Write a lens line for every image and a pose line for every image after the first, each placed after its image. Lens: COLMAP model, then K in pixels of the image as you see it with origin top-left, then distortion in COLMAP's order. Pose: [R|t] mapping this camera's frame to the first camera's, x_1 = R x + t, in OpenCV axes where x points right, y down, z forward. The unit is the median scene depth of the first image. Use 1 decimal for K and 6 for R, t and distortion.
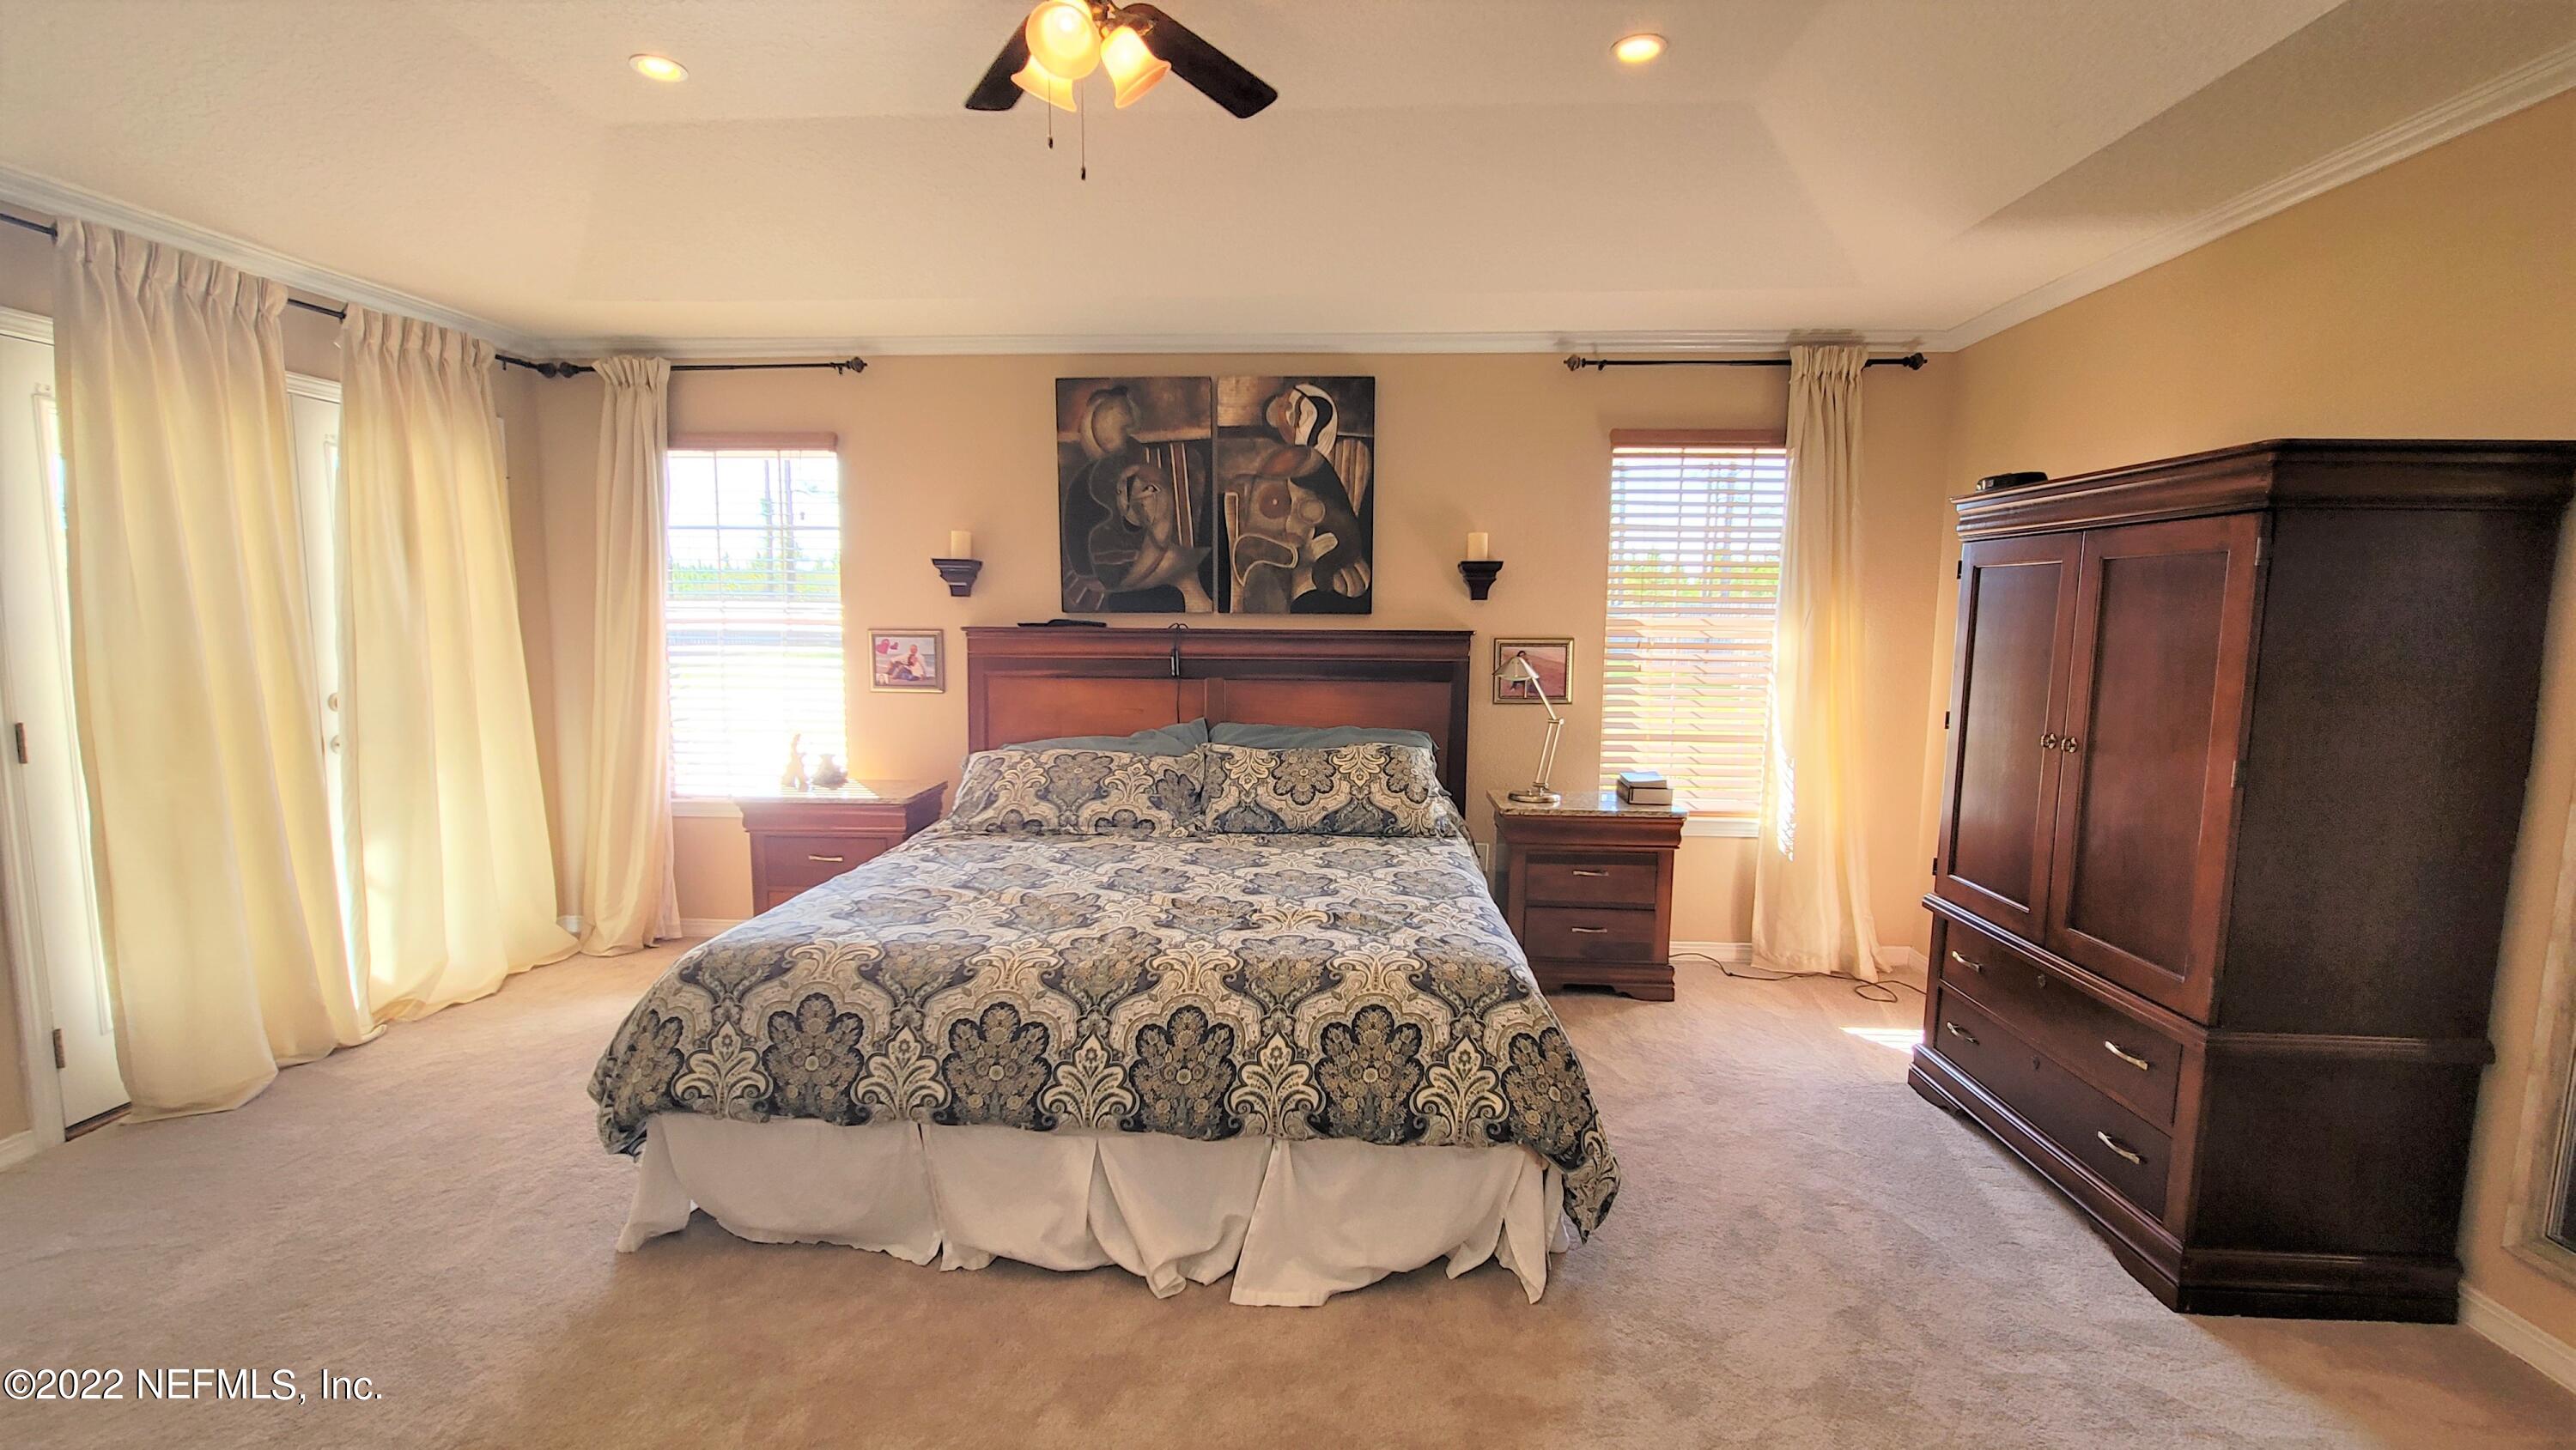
lens RADIAL K [[1042.6, 0, 1288.3], [0, 1042.6, 720.5], [0, 0, 1]] dist [-0.002303, -0.000160]
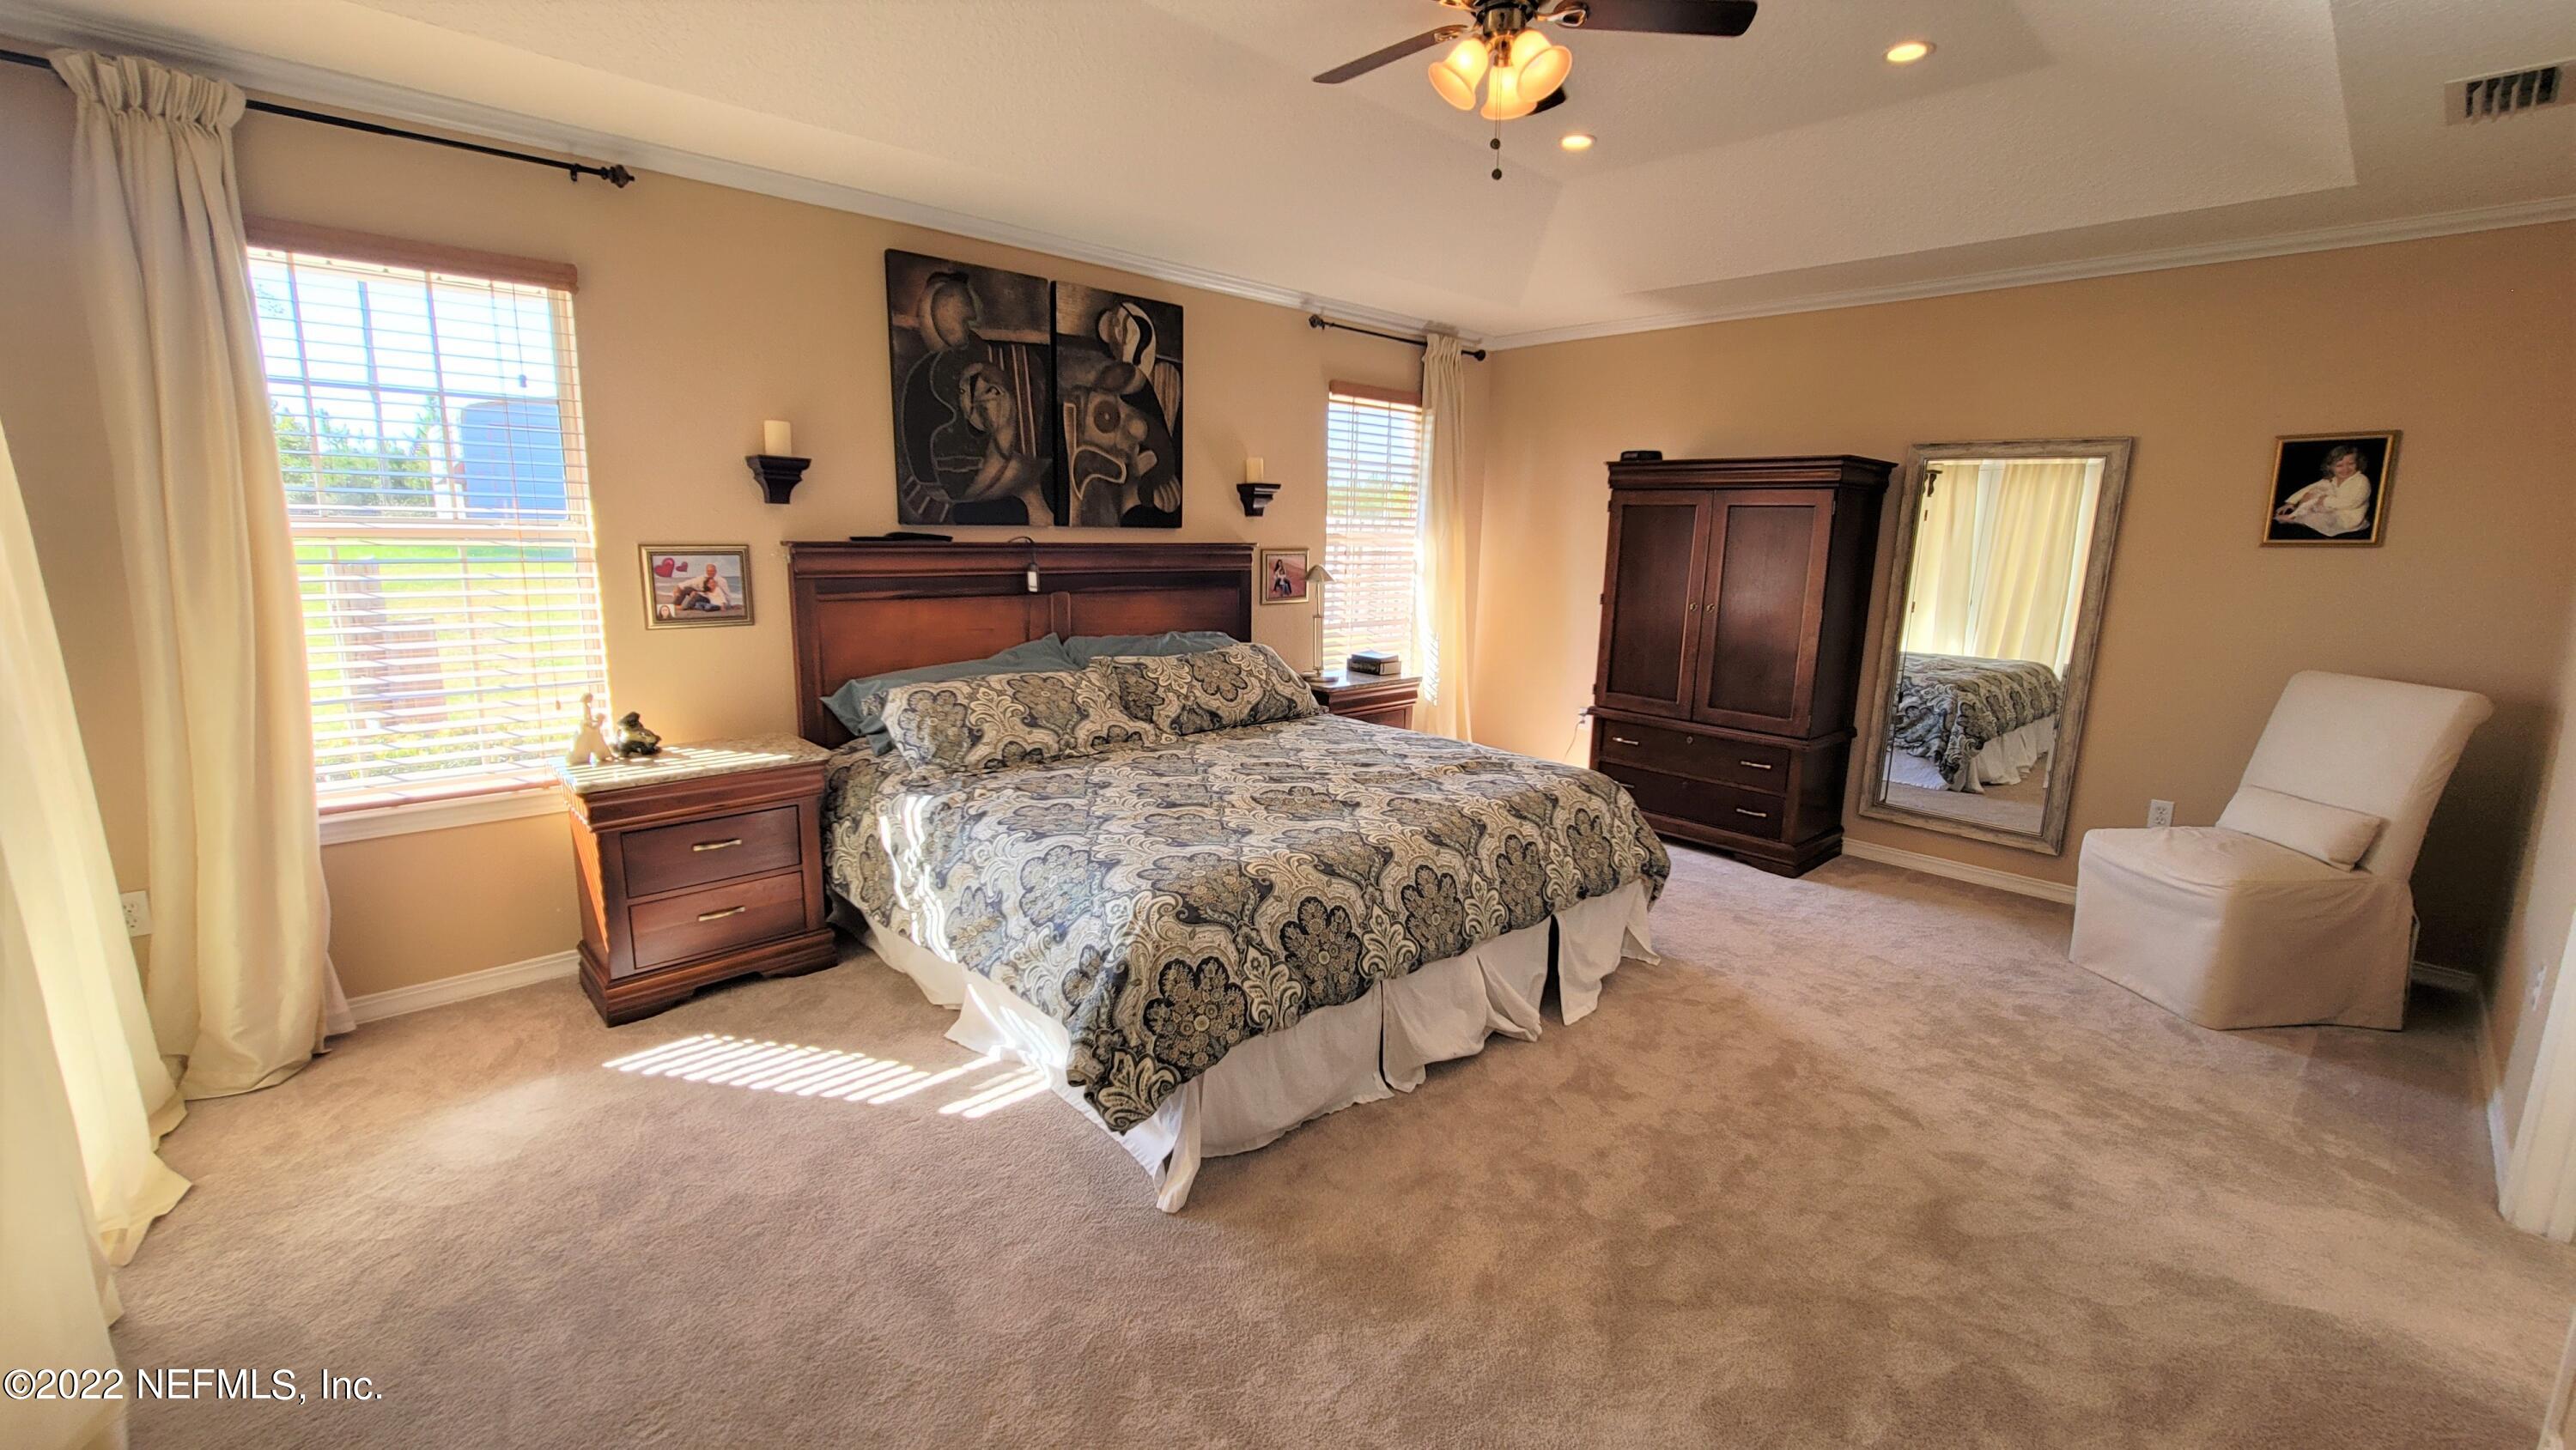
lens RADIAL K [[1042.6, 0, 1288.3], [0, 1042.6, 720.5], [0, 0, 1]] dist [-0.002303, -0.000160]
pose [[0.693089, -0.127057, 0.709566, -0.651424], [0.059843, 0.991088, 0.119014, -0.025341], [-0.718364, -0.040024, 0.694515, 0.150645]]
